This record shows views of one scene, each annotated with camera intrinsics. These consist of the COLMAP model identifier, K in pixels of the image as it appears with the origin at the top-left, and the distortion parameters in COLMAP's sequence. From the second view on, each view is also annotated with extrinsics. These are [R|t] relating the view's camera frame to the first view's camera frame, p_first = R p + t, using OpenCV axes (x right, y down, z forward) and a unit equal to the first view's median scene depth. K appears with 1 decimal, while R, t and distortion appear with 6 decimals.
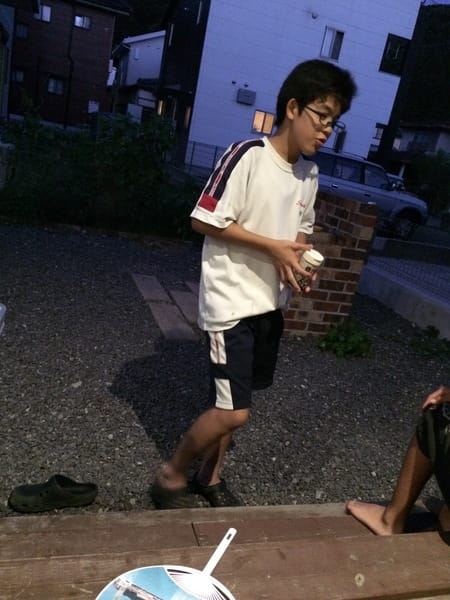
lens RADIAL K [[513.7, 0, 219.5], [0, 513.7, 298.0], [0, 0, 1]] dist [0.039863, -0.070402]
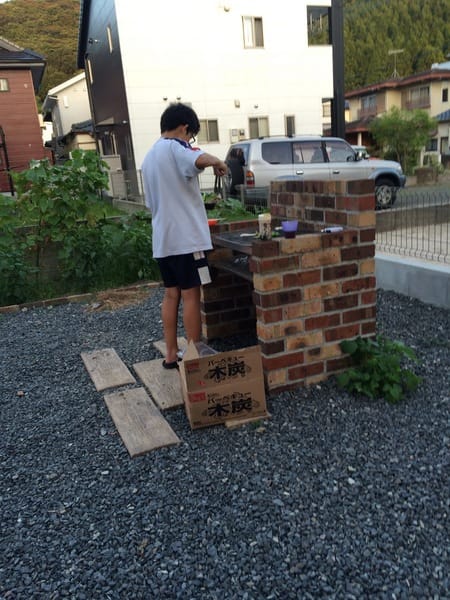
lens RADIAL K [[513.7, 0, 221.1], [0, 513.7, 295.7], [0, 0, 1]] dist [0.039863, -0.070402]
pose [[0.959442, -0.281569, 0.013787, 0.018051], [0.281873, 0.958930, -0.031641, -0.020621], [-0.004312, 0.034243, 0.999404, 0.101897]]
